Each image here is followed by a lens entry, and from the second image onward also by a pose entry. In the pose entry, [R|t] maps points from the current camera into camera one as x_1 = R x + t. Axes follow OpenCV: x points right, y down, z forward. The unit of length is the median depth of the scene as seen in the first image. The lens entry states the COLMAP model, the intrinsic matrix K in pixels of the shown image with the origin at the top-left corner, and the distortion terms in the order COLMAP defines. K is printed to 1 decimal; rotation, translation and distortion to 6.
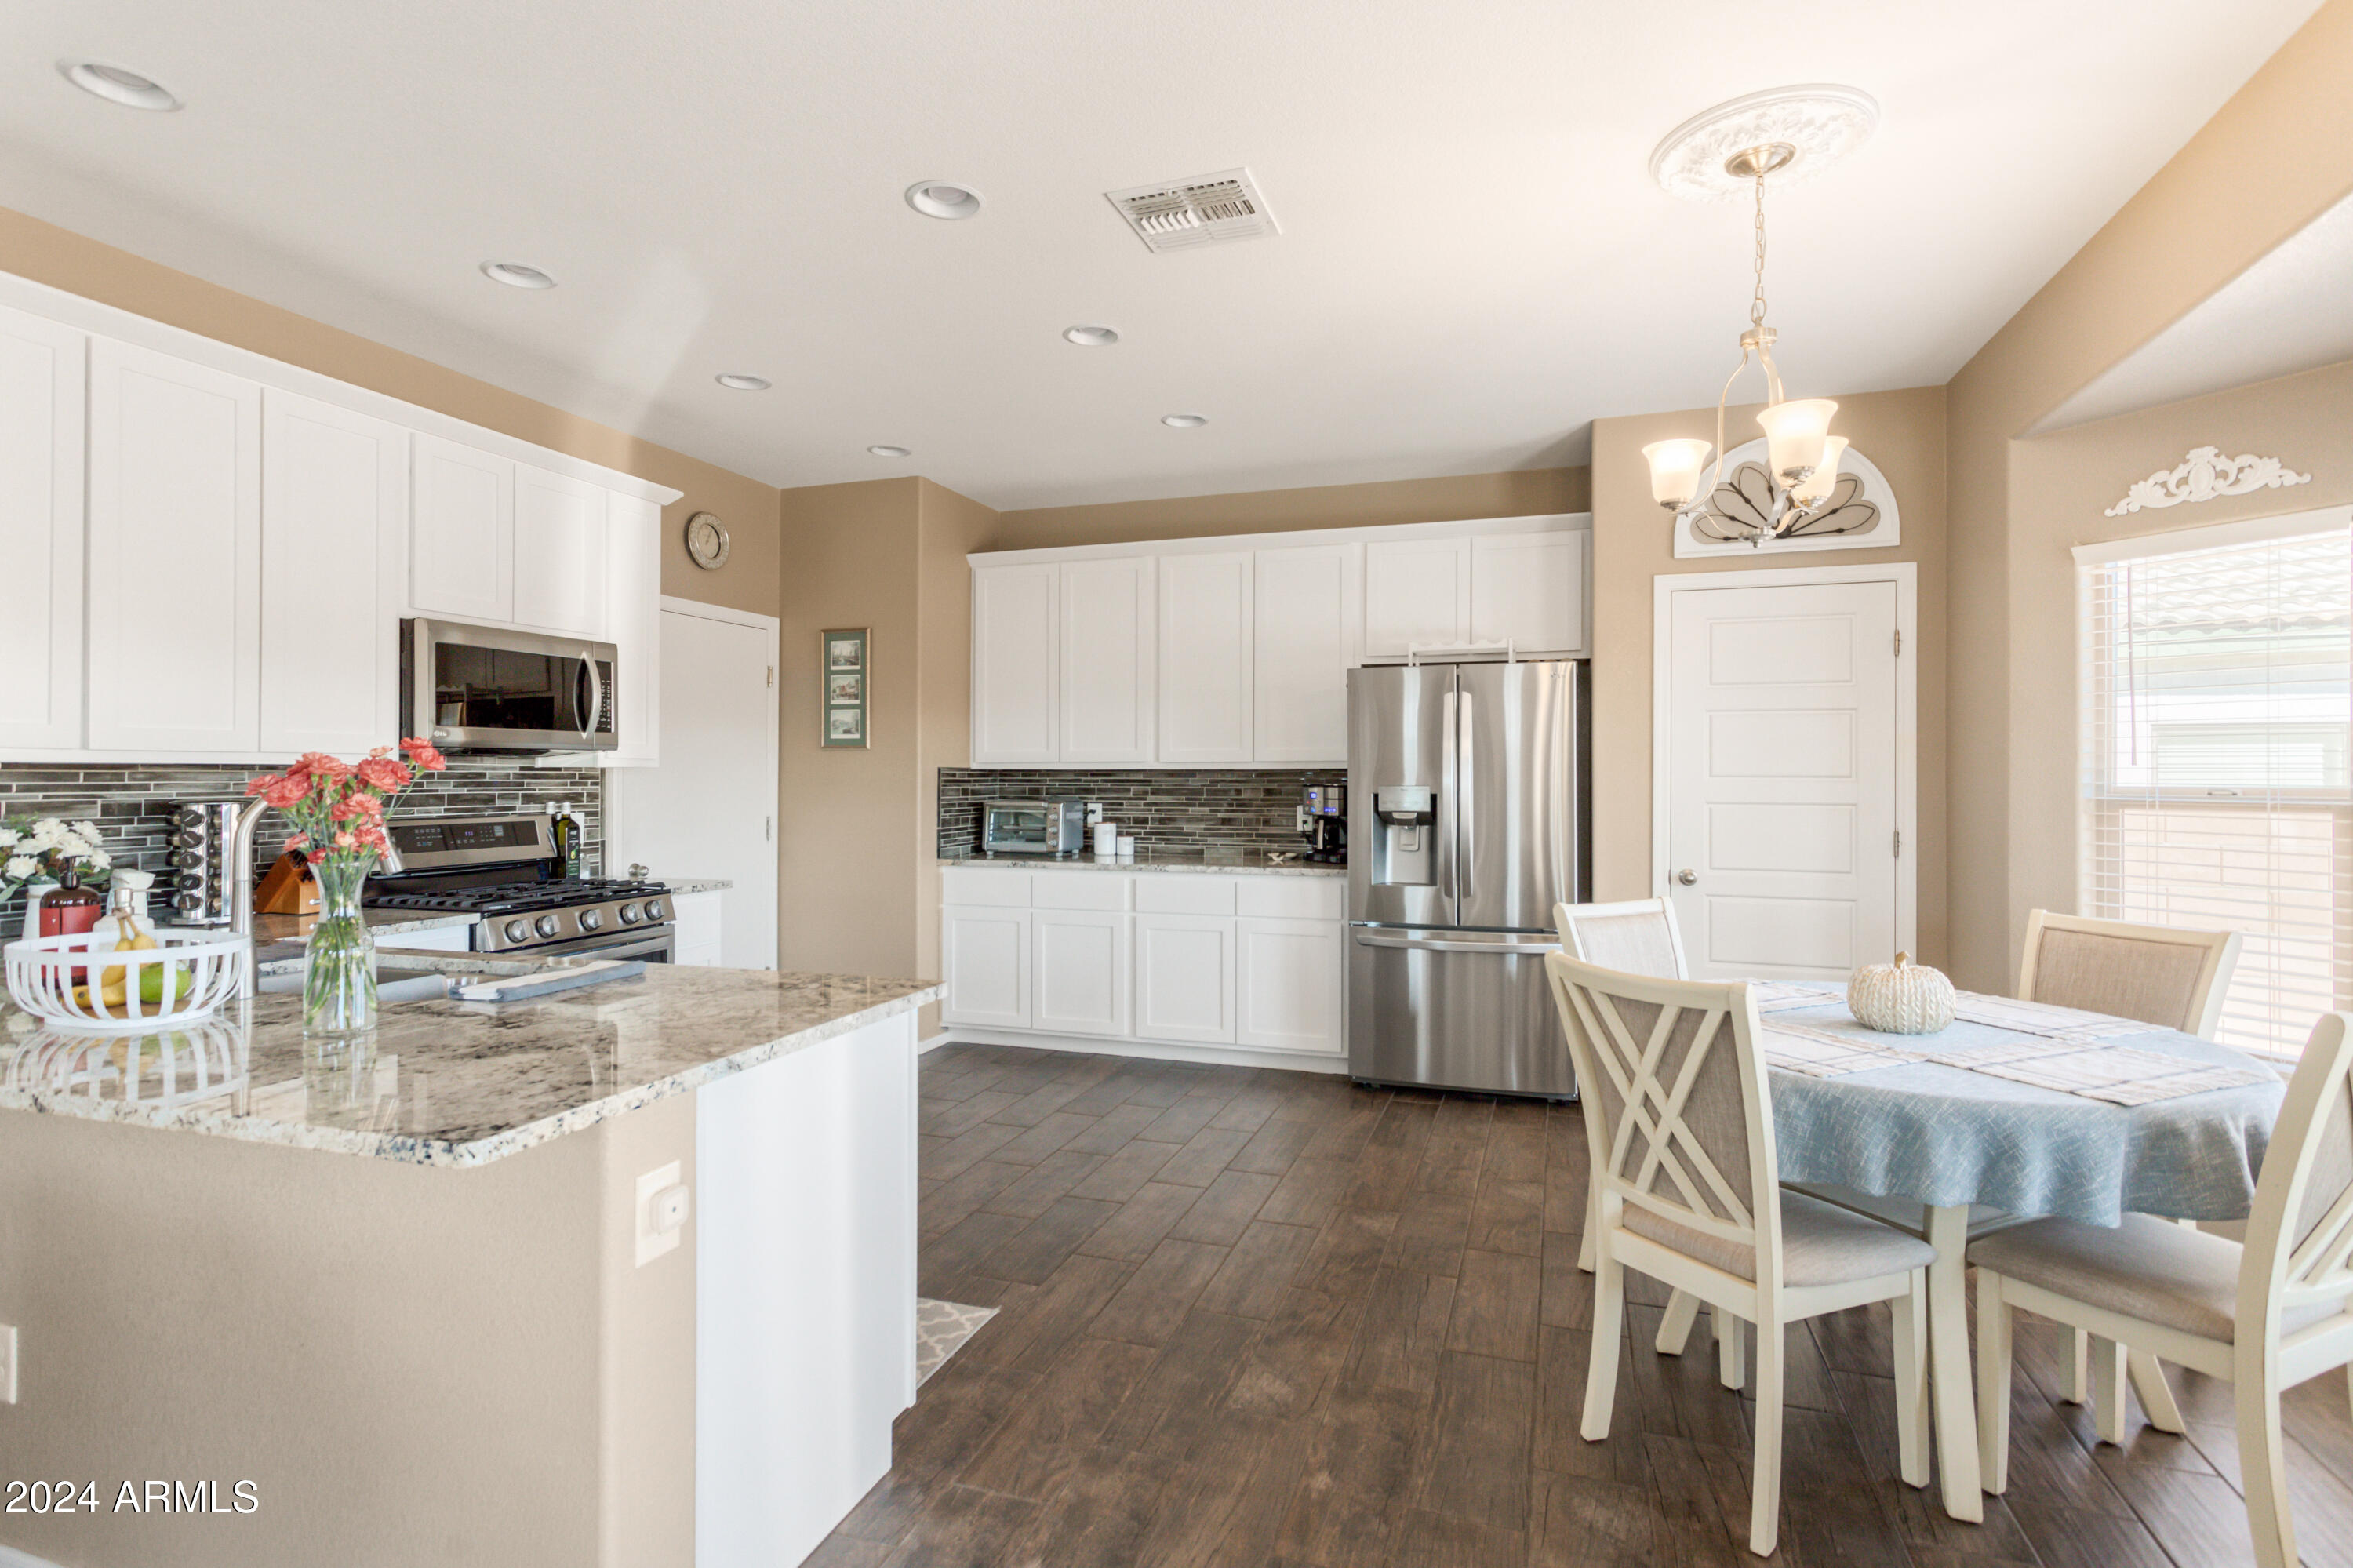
lens RADIAL K [[1146.3, 0, 1162.1], [0, 1146.3, 772.0], [0, 0, 1]] dist [0.003335, 0.002318]
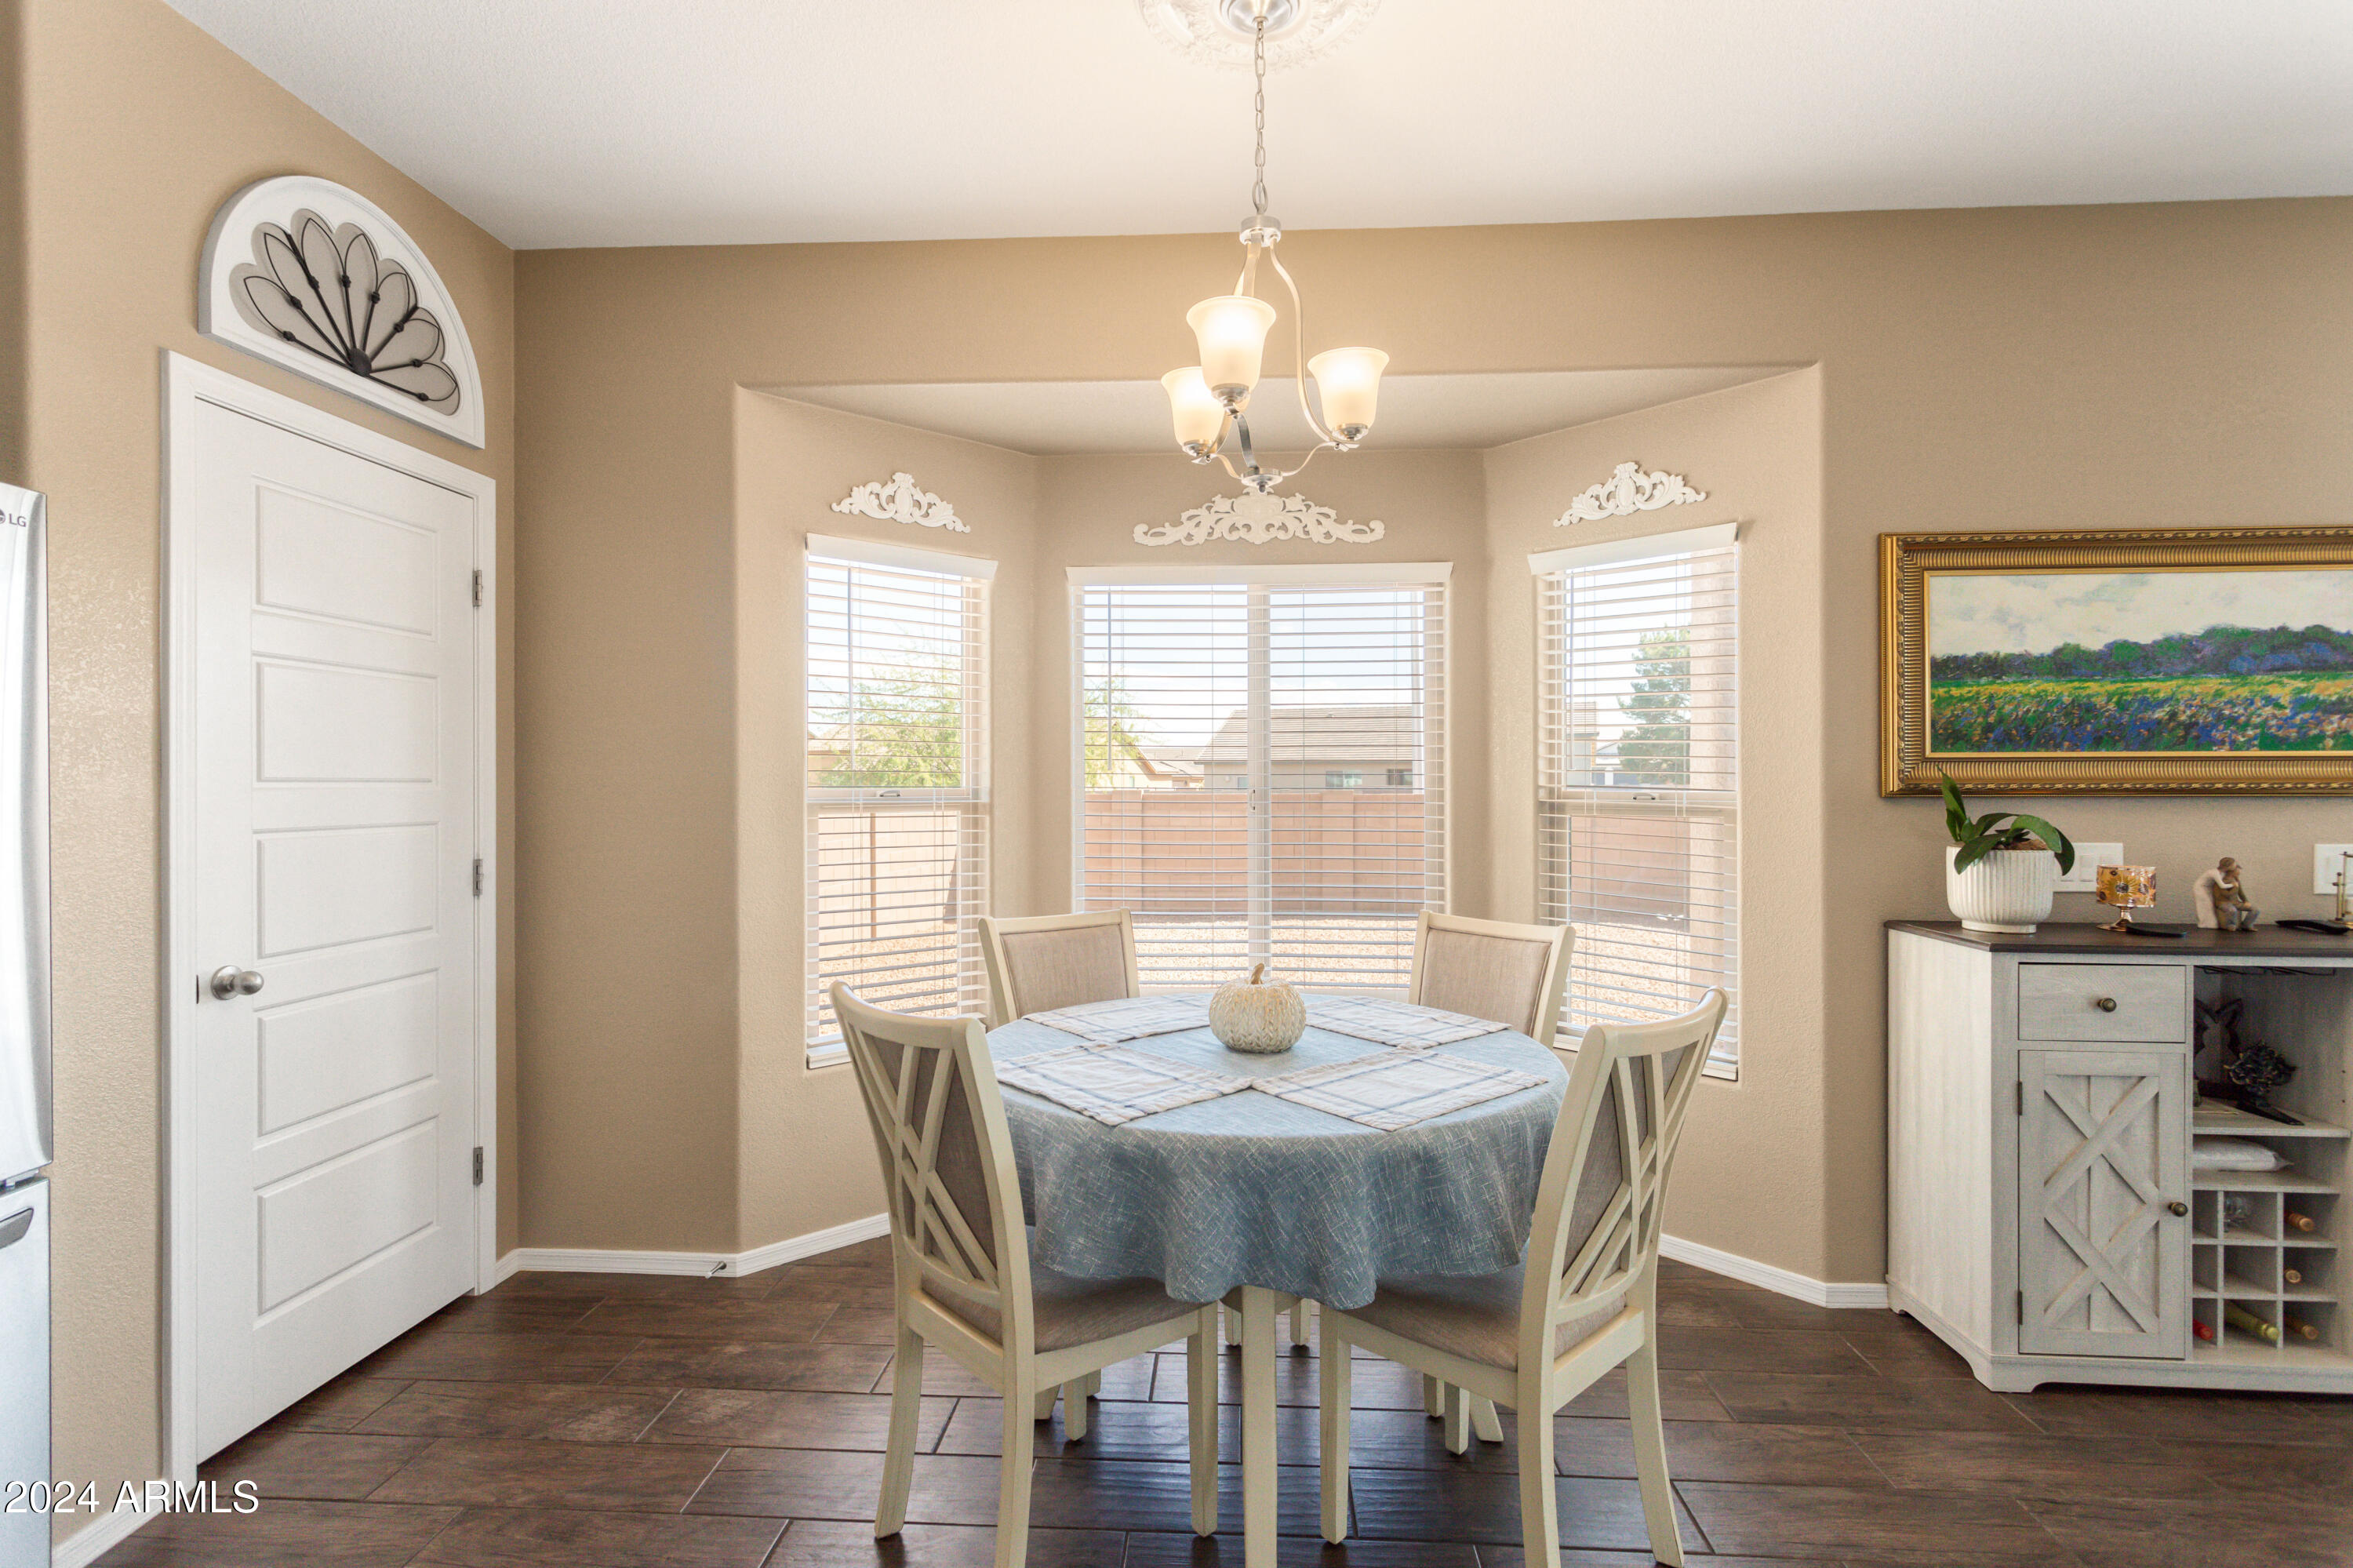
lens RADIAL K [[1146.3, 0, 1183.5], [0, 1146.3, 786.8], [0, 0, 1]] dist [0.003335, 0.002318]
pose [[-0.275157, -0.006501, 0.961377, -0.129969], [-0.002422, 0.999979, 0.006069, 0.002290], [-0.961396, -0.000658, -0.275167, 0.688163]]
